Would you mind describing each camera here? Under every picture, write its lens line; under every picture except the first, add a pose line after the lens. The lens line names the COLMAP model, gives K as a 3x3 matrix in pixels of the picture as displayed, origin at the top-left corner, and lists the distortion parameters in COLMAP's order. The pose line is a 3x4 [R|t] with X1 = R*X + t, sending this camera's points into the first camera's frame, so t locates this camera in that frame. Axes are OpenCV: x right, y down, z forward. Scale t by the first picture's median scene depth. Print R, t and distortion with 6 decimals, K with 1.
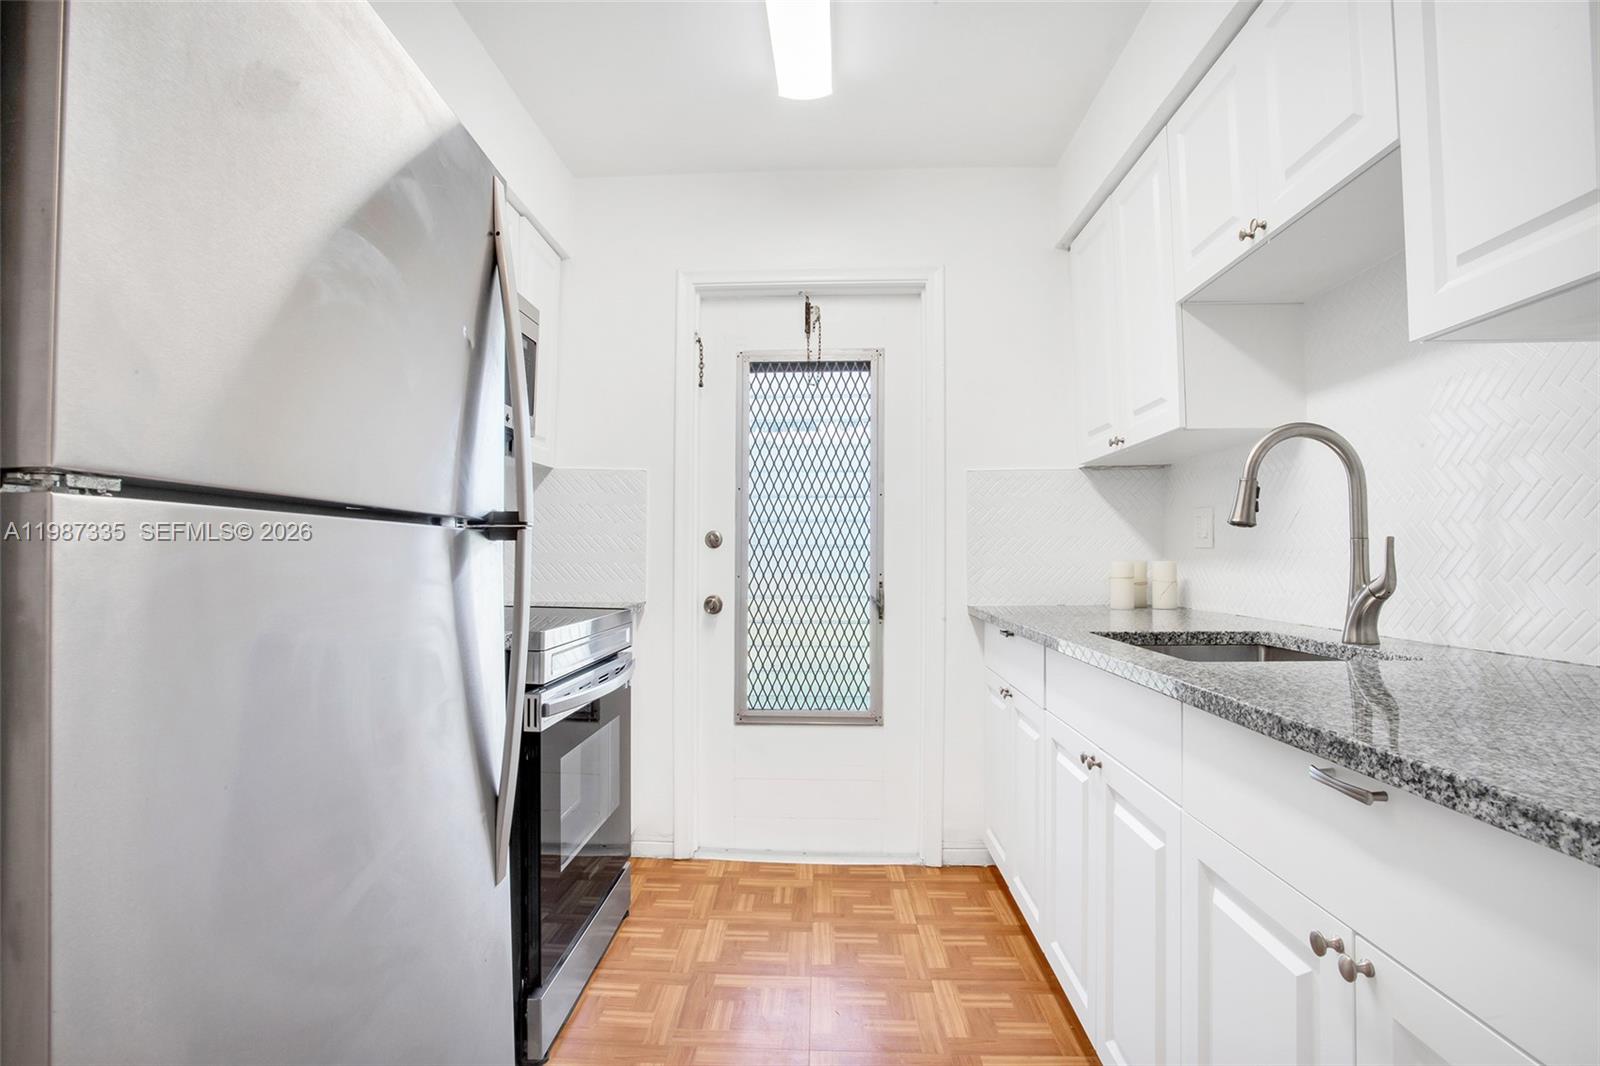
lens RADIAL K [[815.9, 0, 800.5], [0, 815.9, 543.6], [0, 0, 1]] dist [-0.077906, 0.040496]
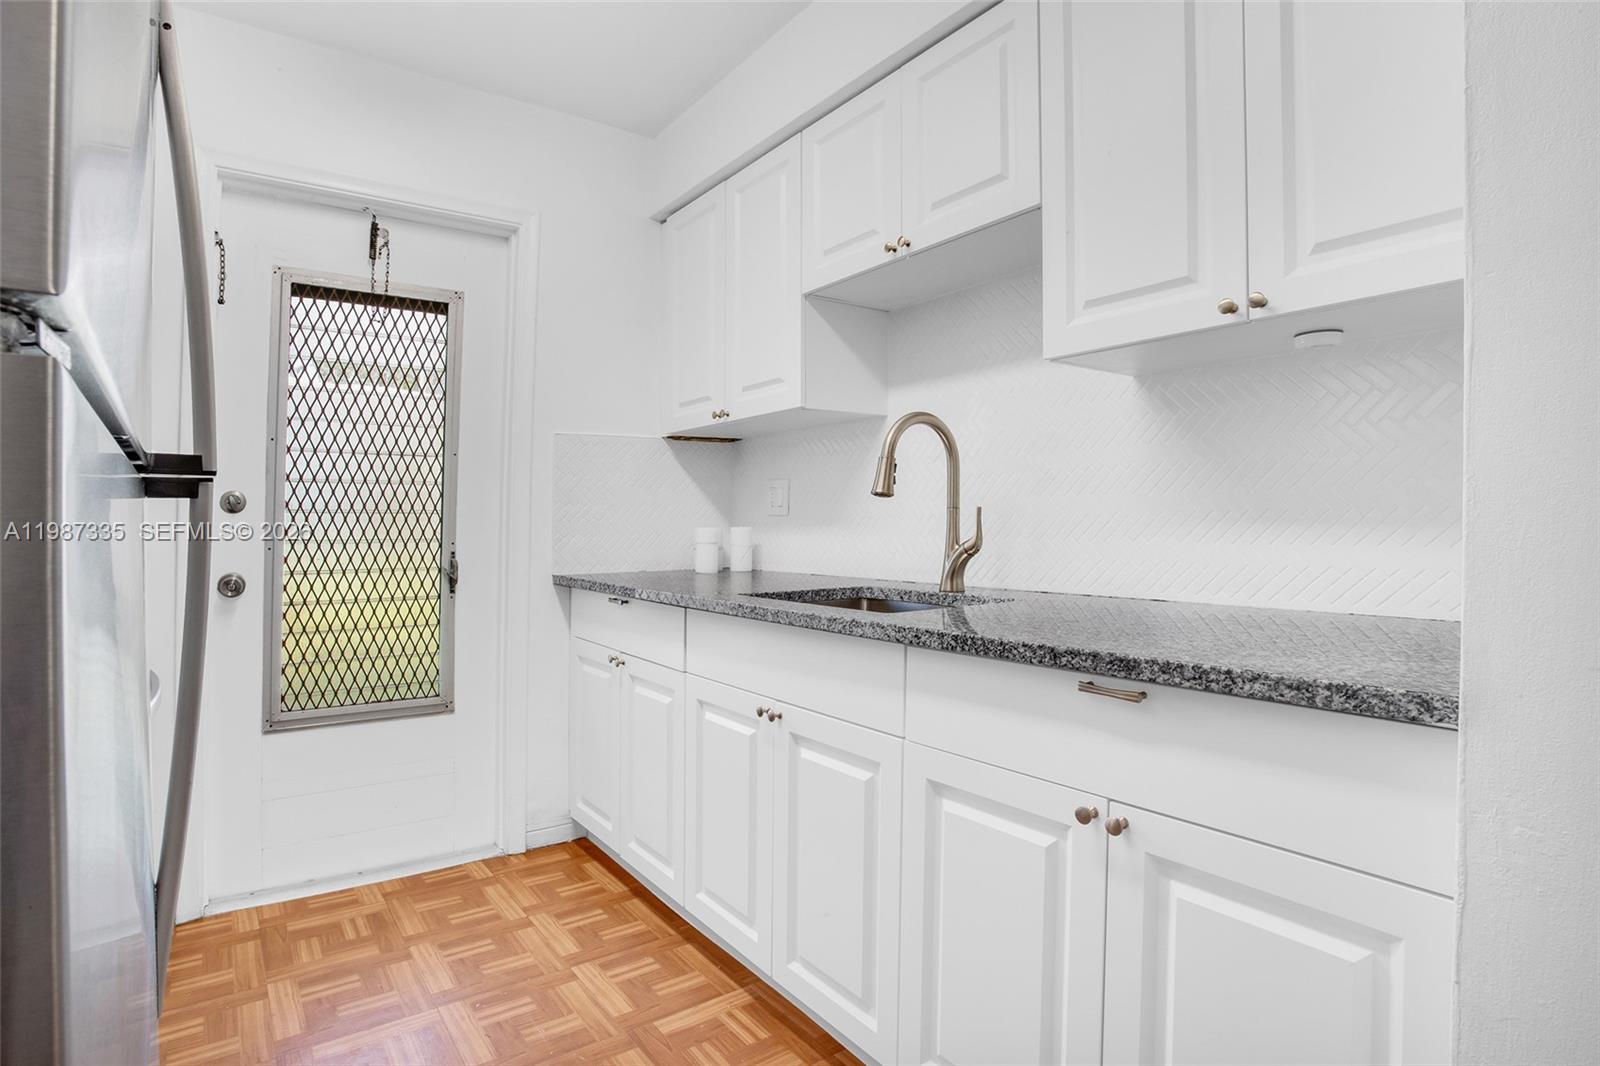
lens RADIAL K [[816.5, 0, 803.7], [0, 816.5, 531.0], [0, 0, 1]] dist [-0.077505, 0.039445]
pose [[0.788770, -0.007008, 0.614649, -0.177934], [-0.007523, 0.999750, 0.021053, 0.002956], [-0.614643, -0.021230, 0.788520, 0.081038]]
